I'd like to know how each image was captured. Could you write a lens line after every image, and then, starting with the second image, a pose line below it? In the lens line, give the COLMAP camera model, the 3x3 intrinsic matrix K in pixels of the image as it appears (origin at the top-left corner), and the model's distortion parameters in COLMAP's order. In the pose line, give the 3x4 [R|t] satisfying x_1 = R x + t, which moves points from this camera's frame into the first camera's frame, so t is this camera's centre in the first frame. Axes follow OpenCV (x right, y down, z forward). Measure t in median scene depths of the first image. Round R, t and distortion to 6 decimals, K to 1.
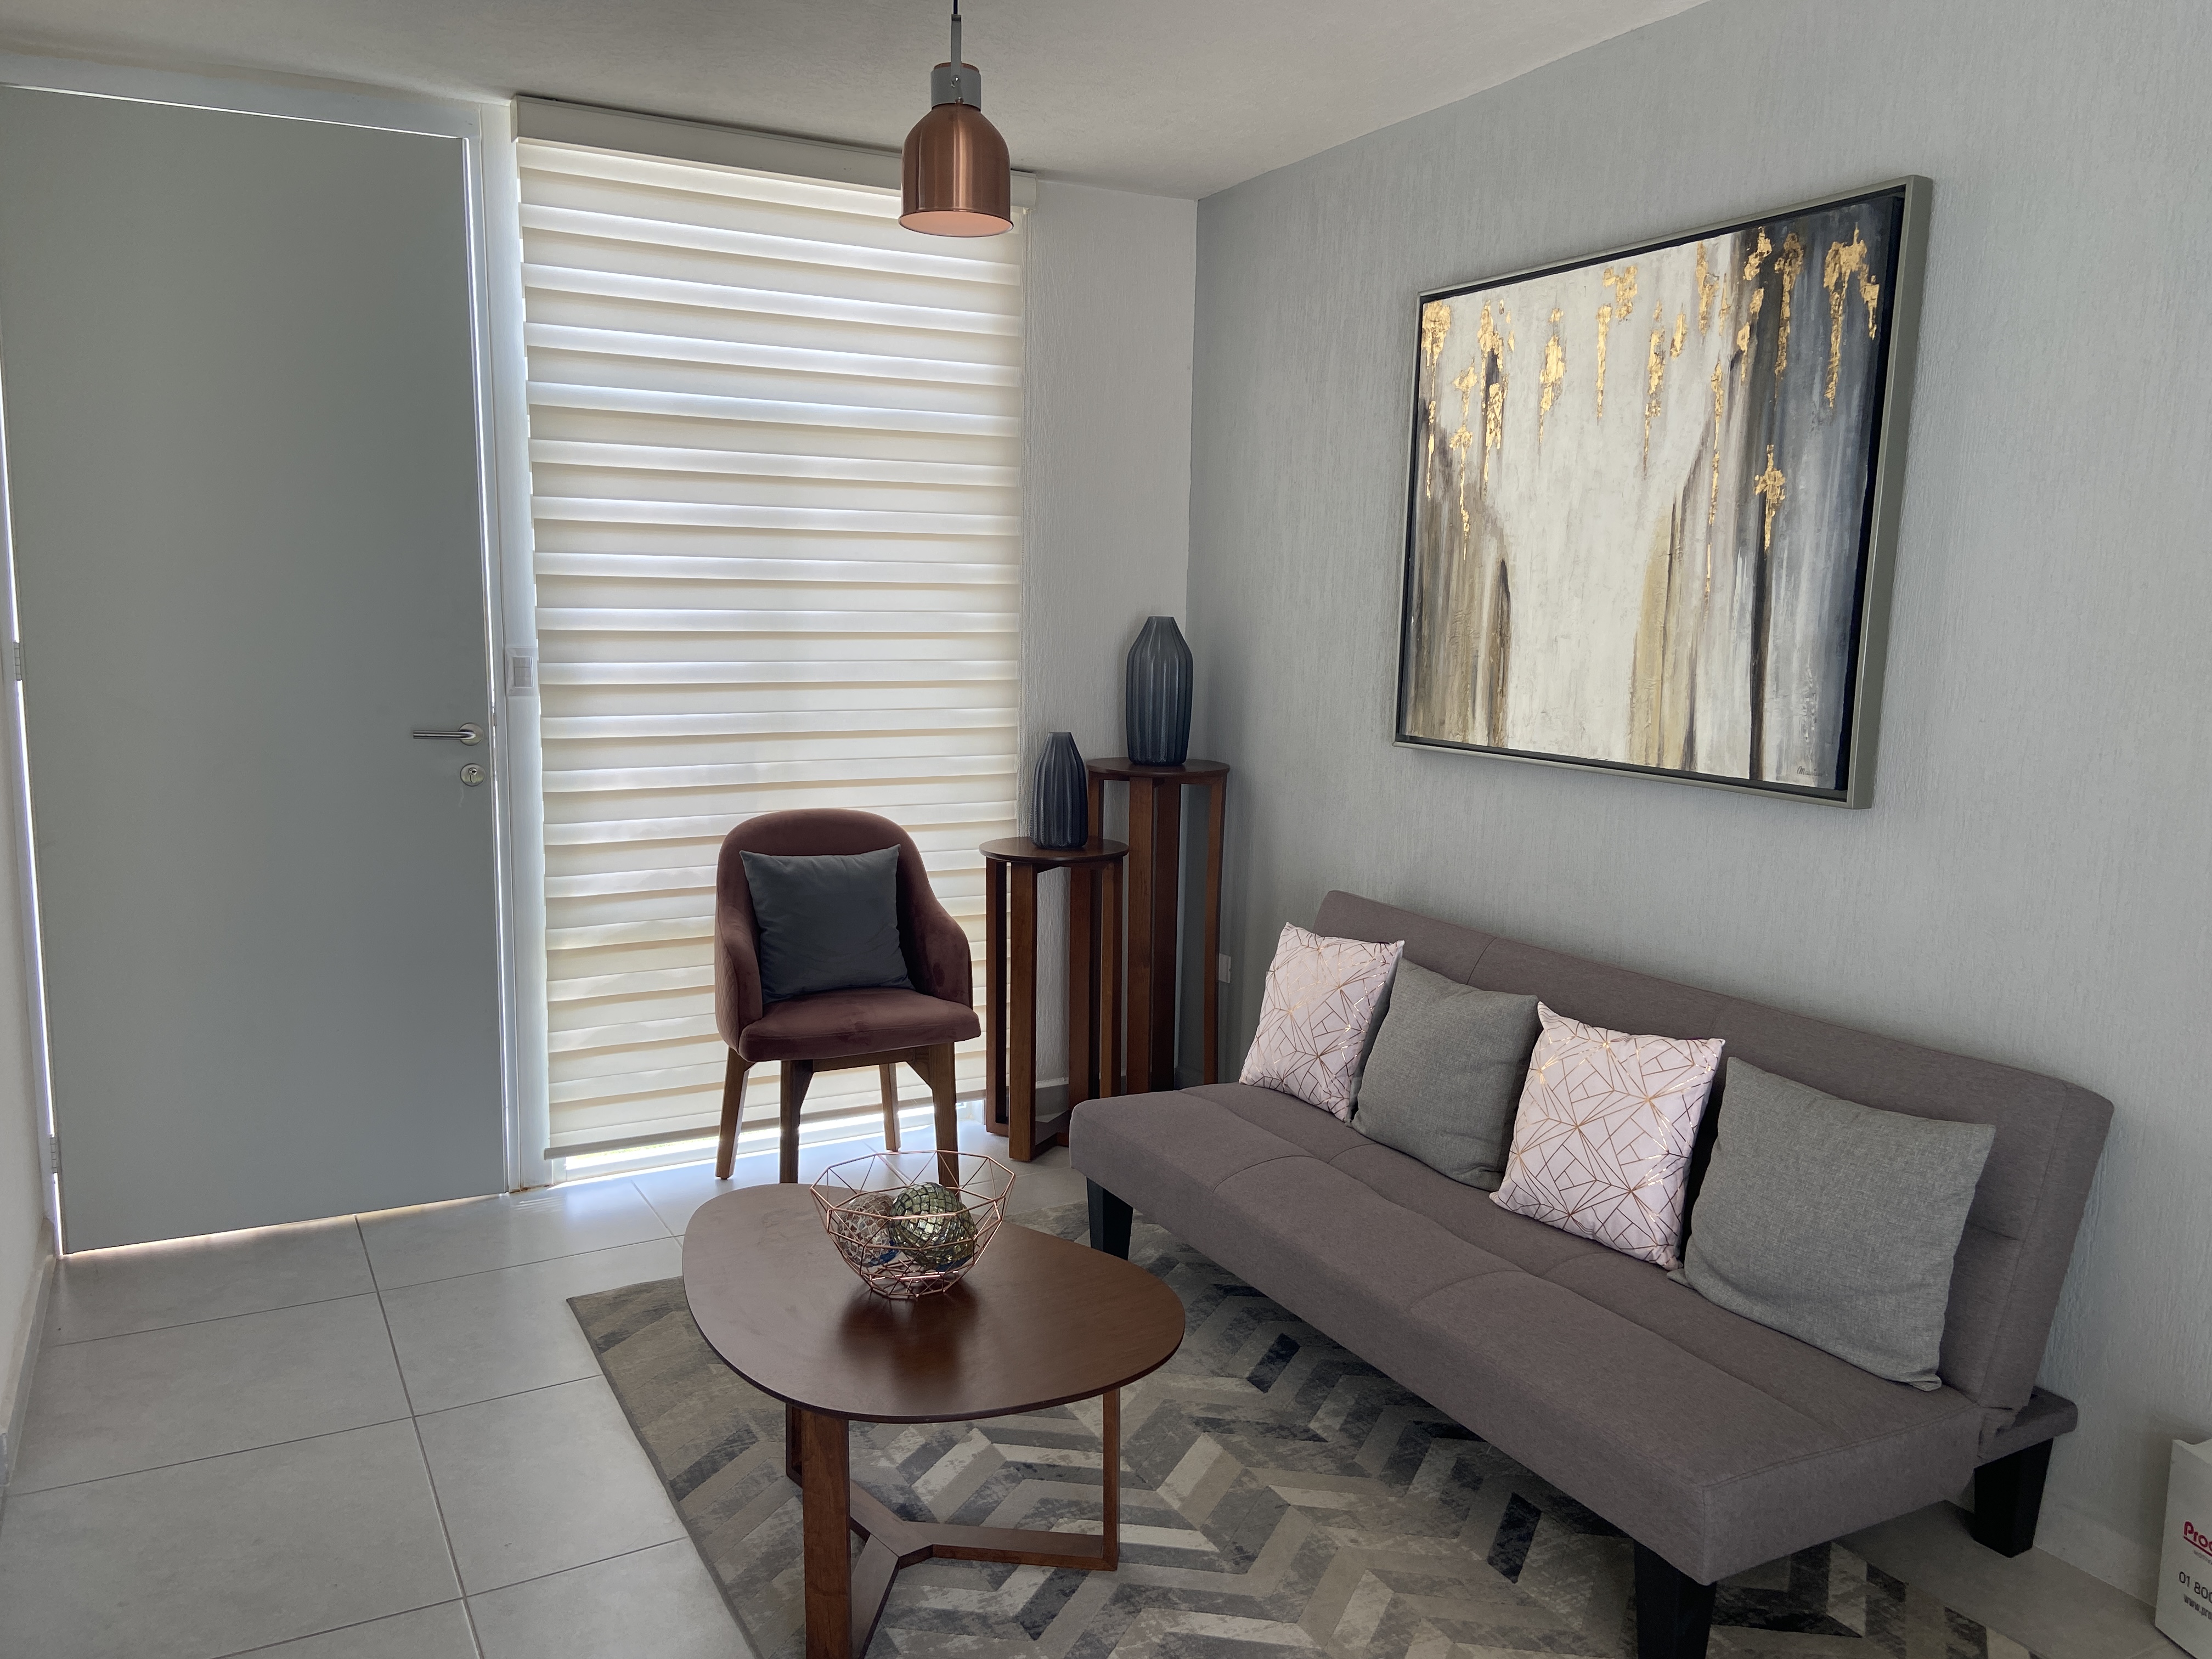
lens RADIAL K [[1678.9, 0, 1091.5], [0, 1678.9, 833.7], [0, 0, 1]] dist [0.027012, -0.039011]
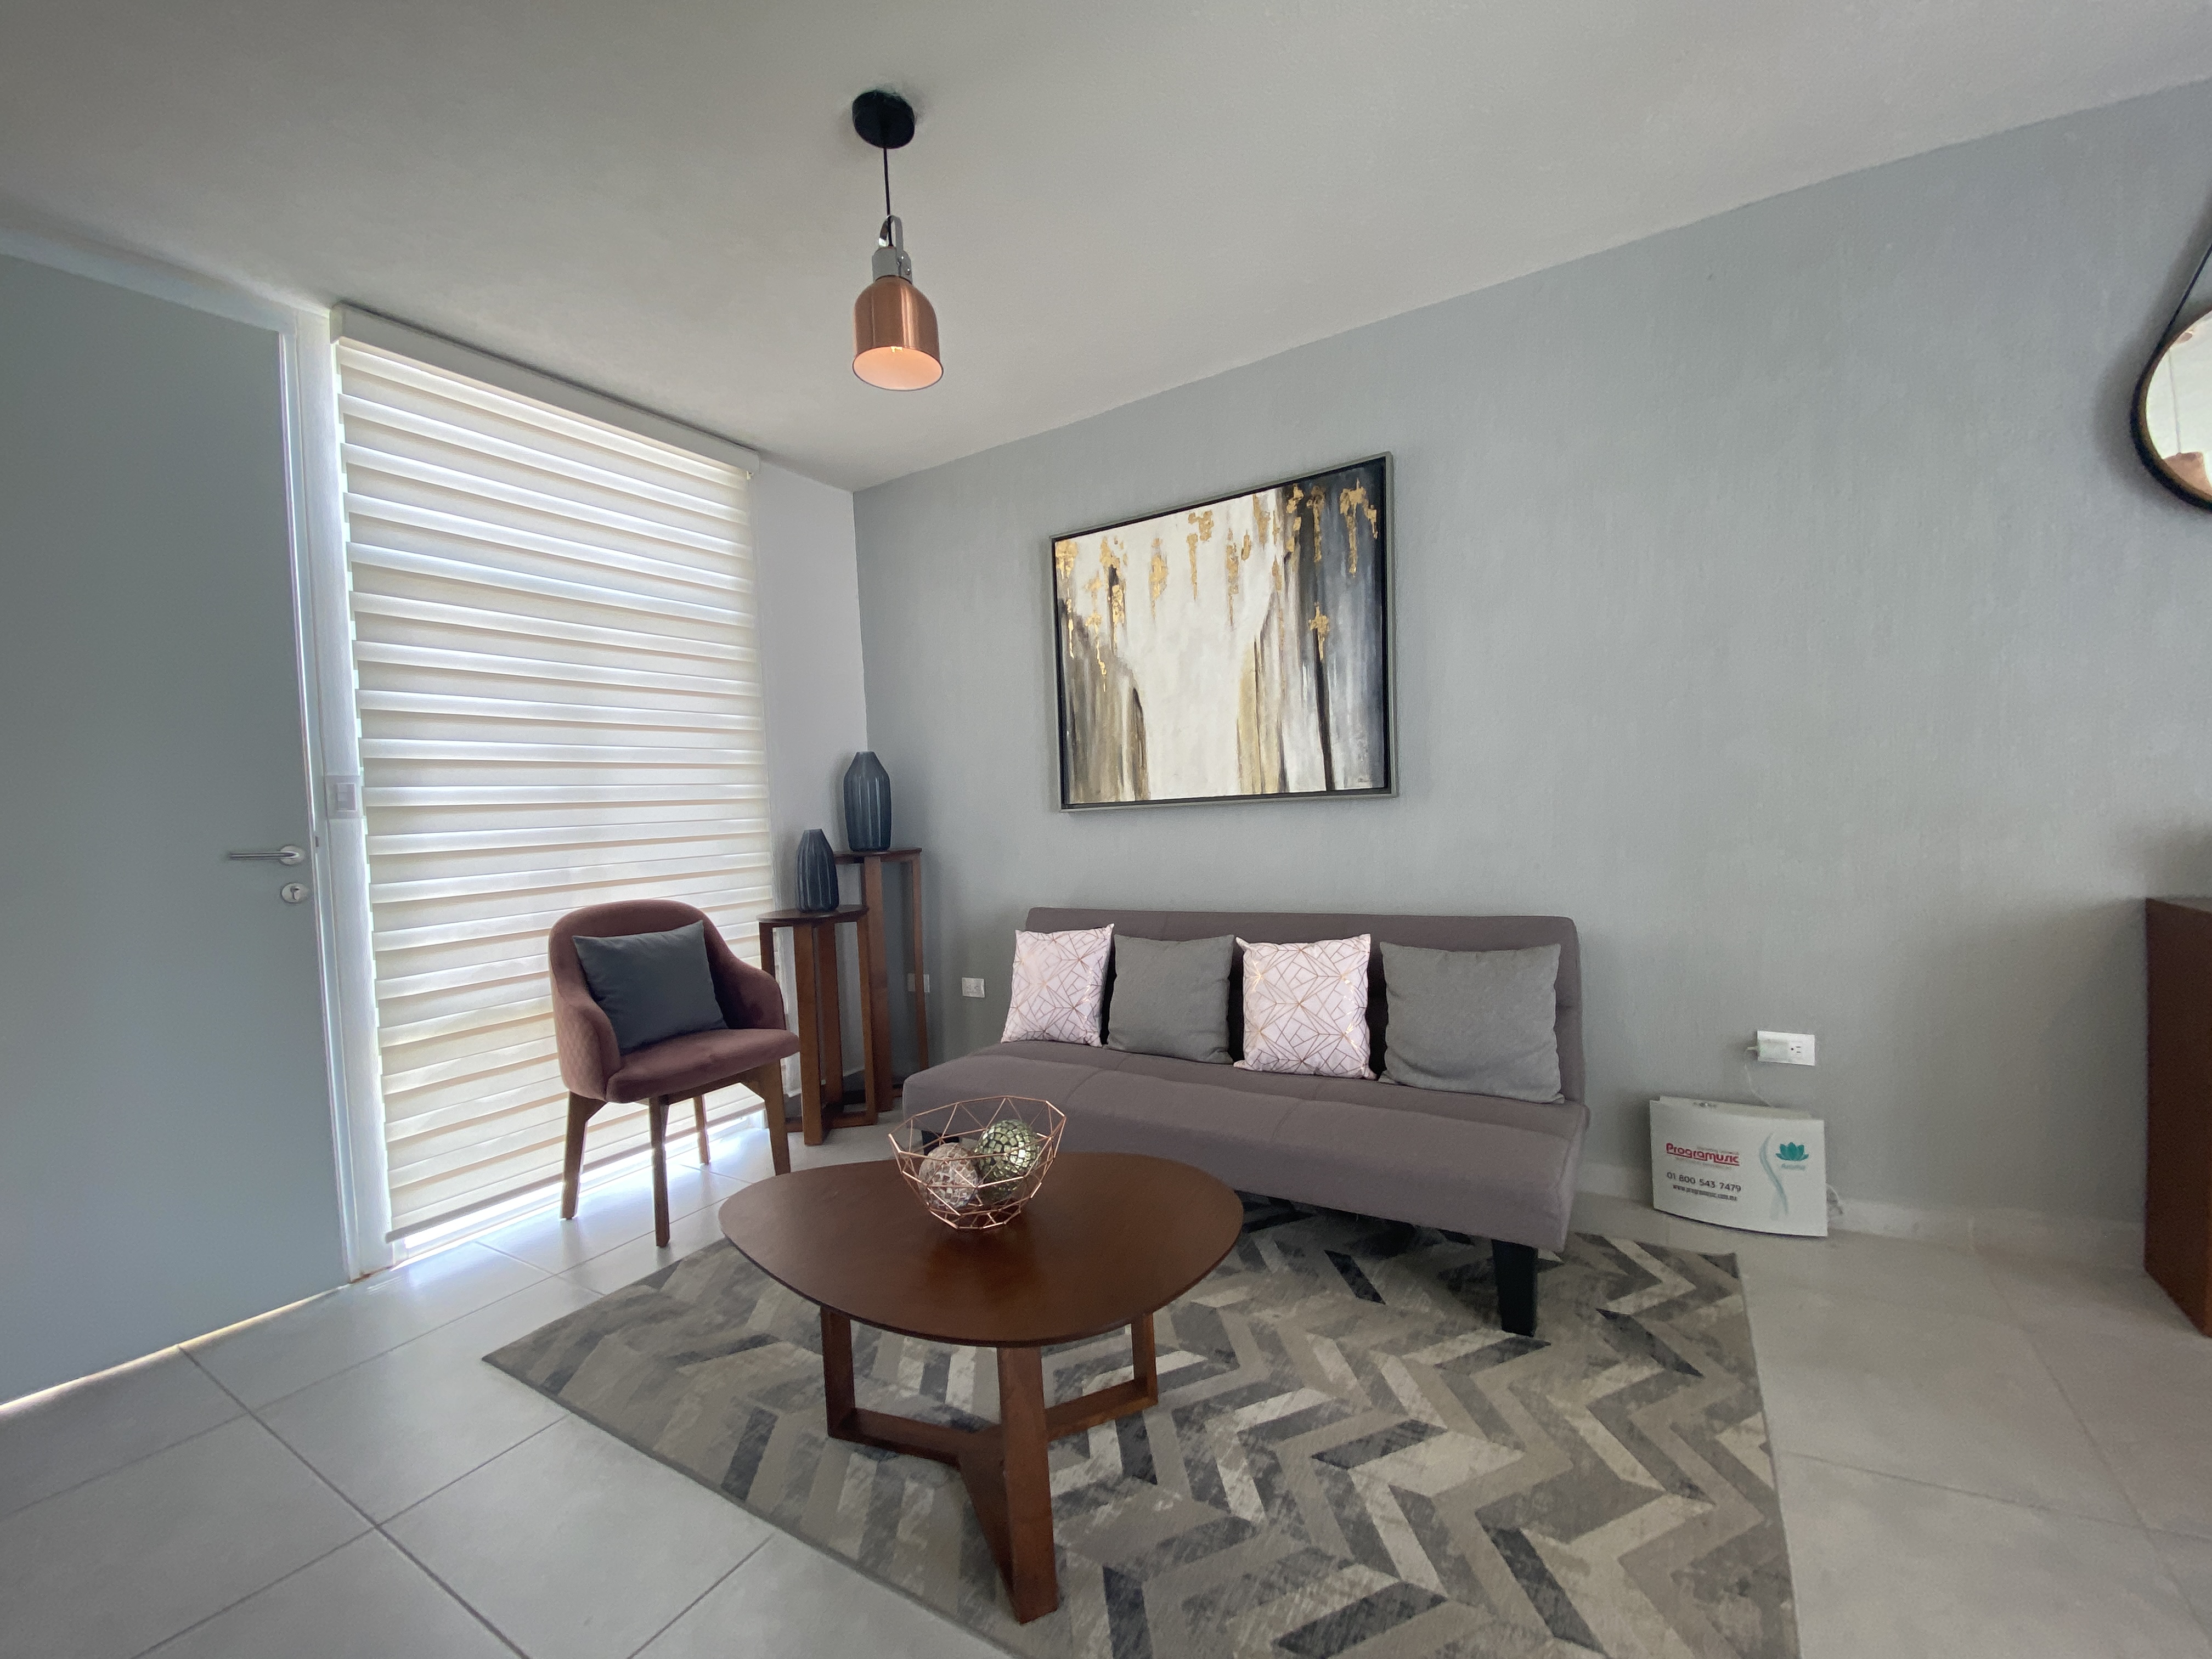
lens RADIAL K [[904.1, 0, 1121.7], [0, 904.1, 826.6], [0, 0, 1]] dist [-0.002219, -0.005770]
pose [[0.858037, -0.067243, 0.509168, -0.227397], [0.133592, 0.986487, -0.094846, 0.054656], [-0.495910, 0.149401, 0.855425, 0.268486]]
